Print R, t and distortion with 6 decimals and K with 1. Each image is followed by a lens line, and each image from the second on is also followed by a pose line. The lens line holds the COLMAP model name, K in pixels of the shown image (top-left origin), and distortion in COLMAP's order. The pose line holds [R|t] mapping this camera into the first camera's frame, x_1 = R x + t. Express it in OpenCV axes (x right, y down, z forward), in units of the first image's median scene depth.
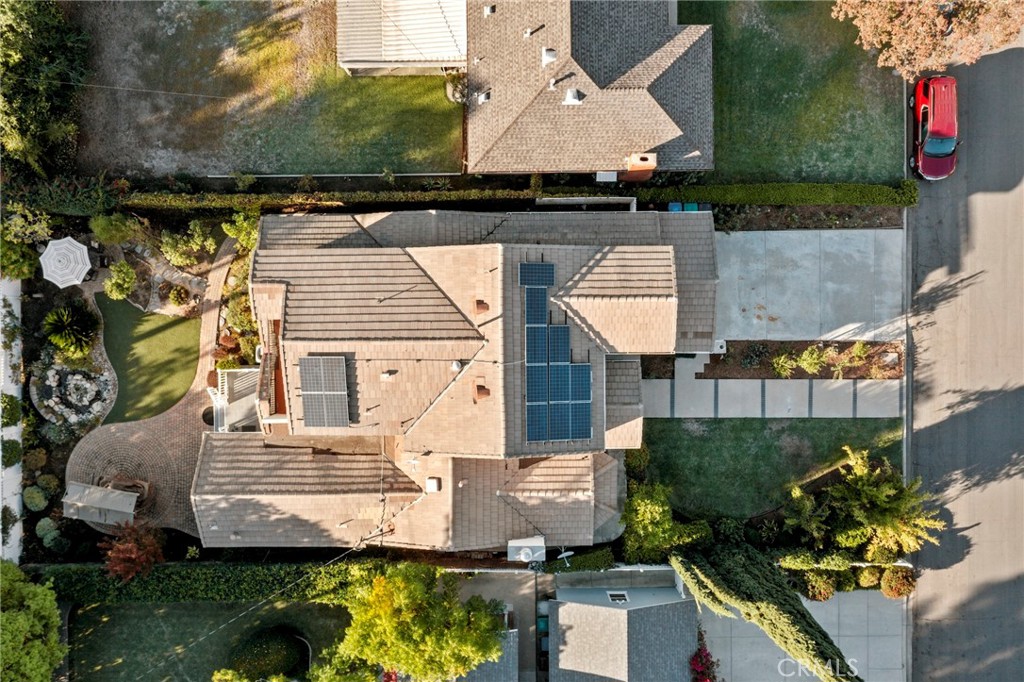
lens RADIAL K [[822.3, 0, 512.1], [0, 822.3, 338.7], [0, 0, 1]] dist [-0.011649, 0.002082]
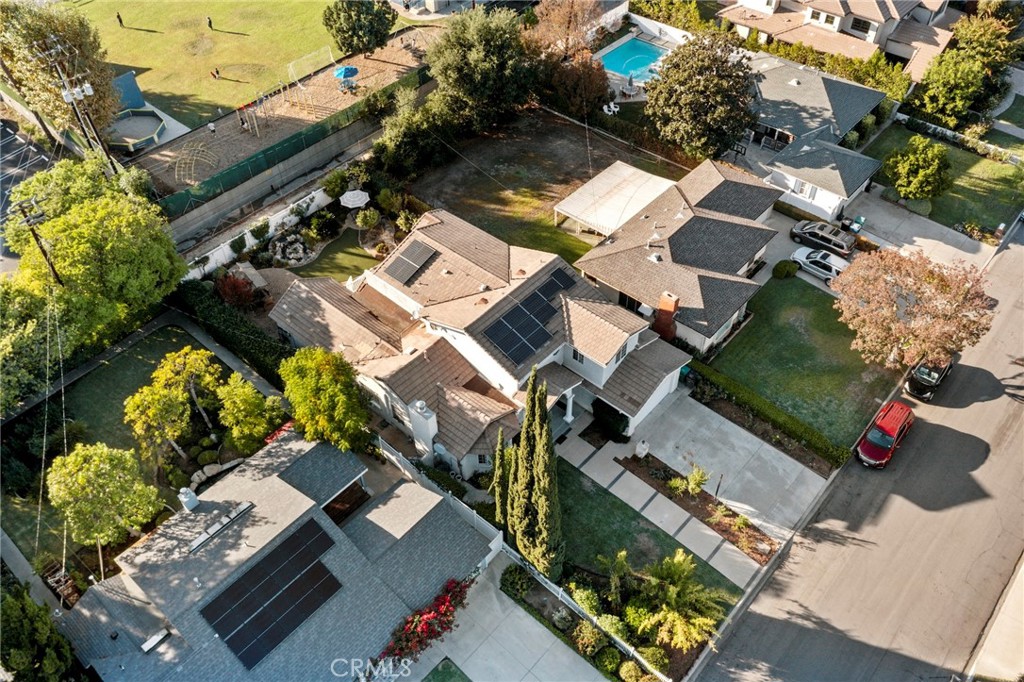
lens RADIAL K [[822.3, 0, 512.6], [0, 822.3, 343.1], [0, 0, 1]] dist [-0.011649, 0.002082]
pose [[0.743023, 0.475941, -0.470527, 0.607190], [-0.669229, 0.535744, -0.514890, 0.688357], [0.007024, 0.697466, 0.716584, -0.003751]]
